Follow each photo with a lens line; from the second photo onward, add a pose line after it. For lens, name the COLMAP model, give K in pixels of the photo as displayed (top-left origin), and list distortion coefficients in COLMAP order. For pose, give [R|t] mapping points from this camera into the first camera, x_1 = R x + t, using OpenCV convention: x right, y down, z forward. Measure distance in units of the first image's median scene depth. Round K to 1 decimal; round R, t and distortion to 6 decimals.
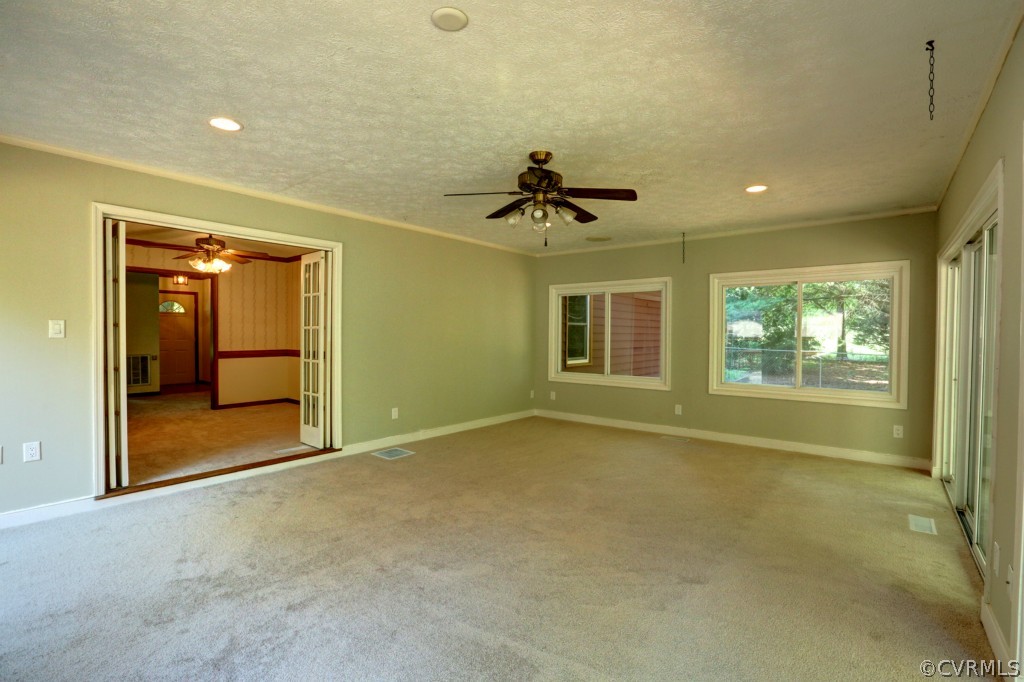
lens RADIAL K [[464.6, 0, 511.7], [0, 464.6, 342.8], [0, 0, 1]] dist [-0.067277, 0.025684]
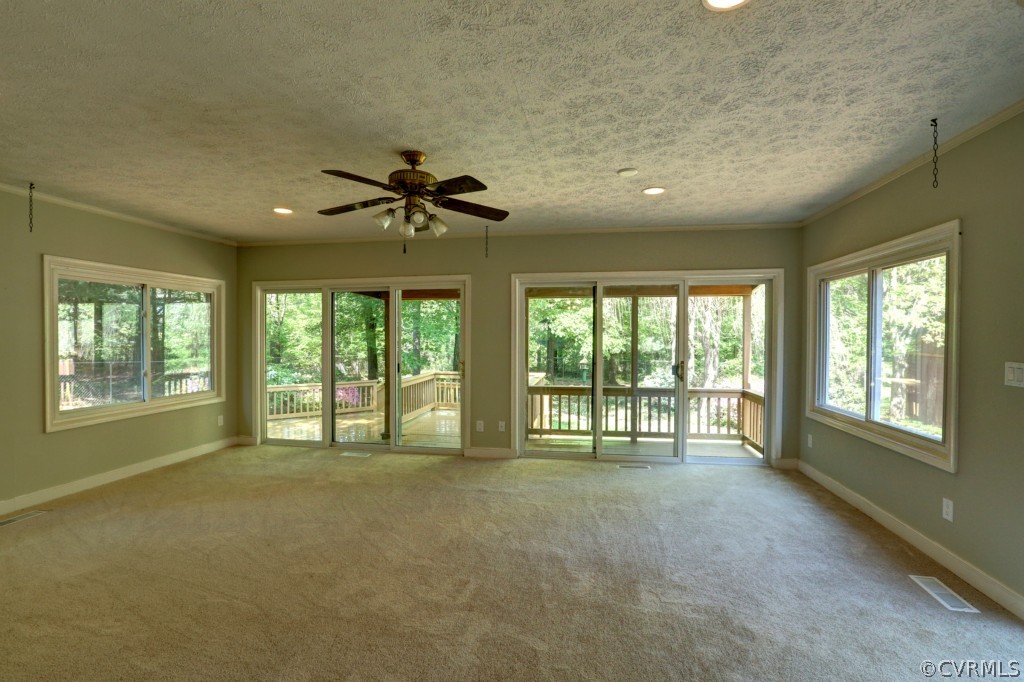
lens RADIAL K [[464.6, 0, 511.7], [0, 464.6, 342.8], [0, 0, 1]] dist [-0.067277, 0.025684]
pose [[-0.491147, -0.019777, 0.870852, -0.618577], [0.011372, 0.999511, 0.029113, -0.041800], [-0.871002, 0.024202, -0.490682, 0.944519]]
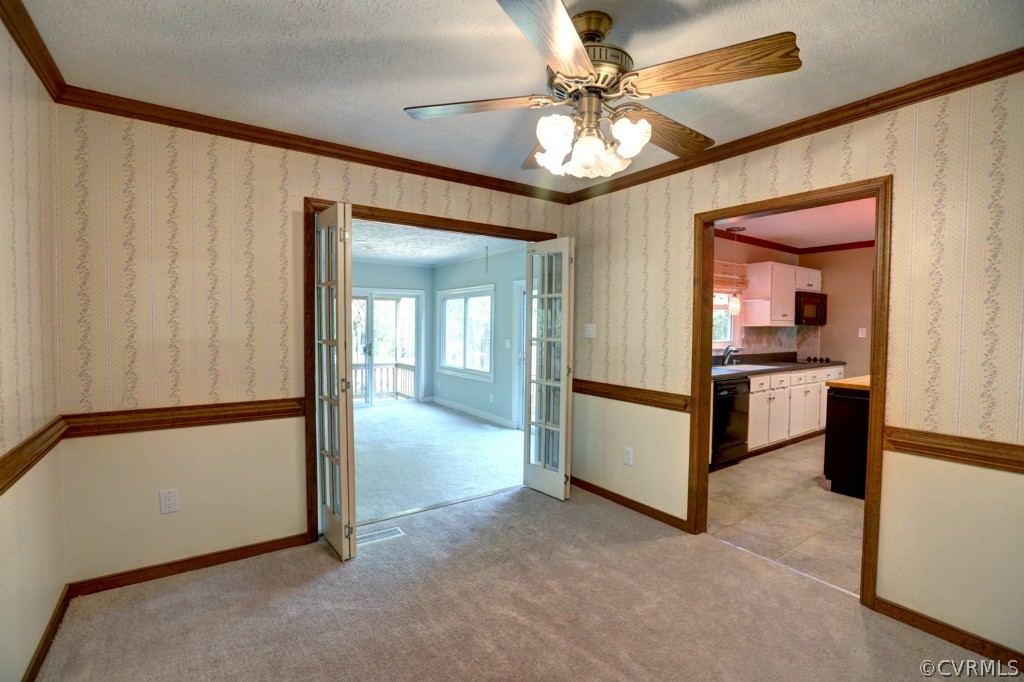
lens RADIAL K [[464.6, 0, 511.7], [0, 464.6, 342.8], [0, 0, 1]] dist [-0.067277, 0.025684]
pose [[-0.962751, -0.023350, 0.269379, -0.882390], [-0.008014, 0.998291, 0.057889, -0.074112], [-0.270270, 0.053574, -0.961293, 1.648614]]
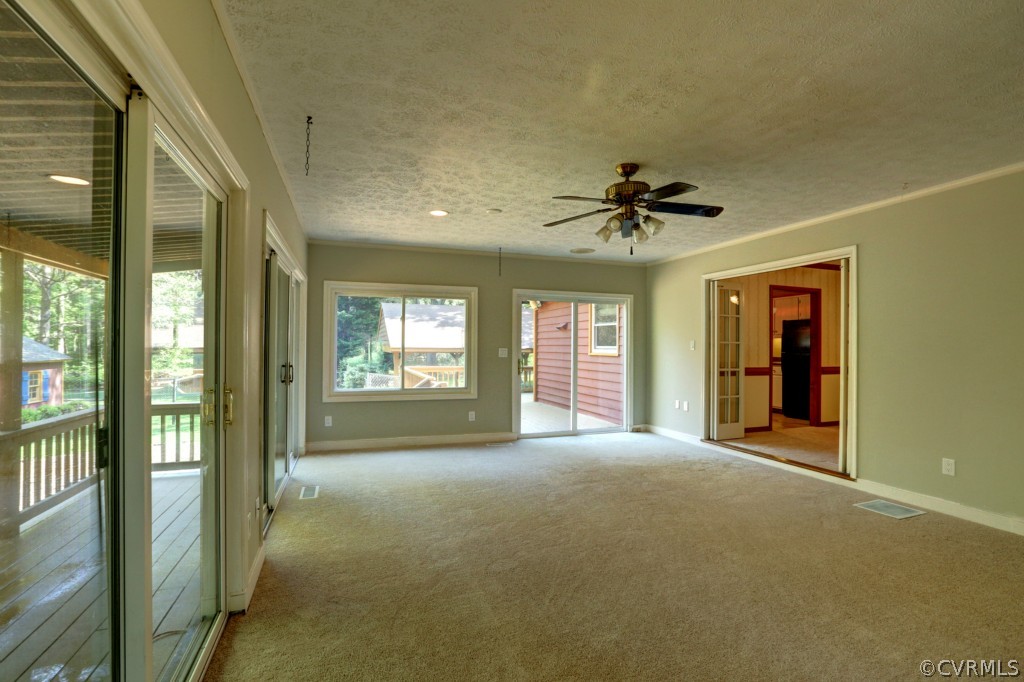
lens RADIAL K [[464.6, 0, 511.7], [0, 464.6, 342.8], [0, 0, 1]] dist [-0.067277, 0.025684]
pose [[-0.518366, -0.014955, -0.855028, 0.767118], [-0.024977, 0.999685, -0.002343, -0.011845], [0.854794, 0.020142, -0.518576, 0.961423]]
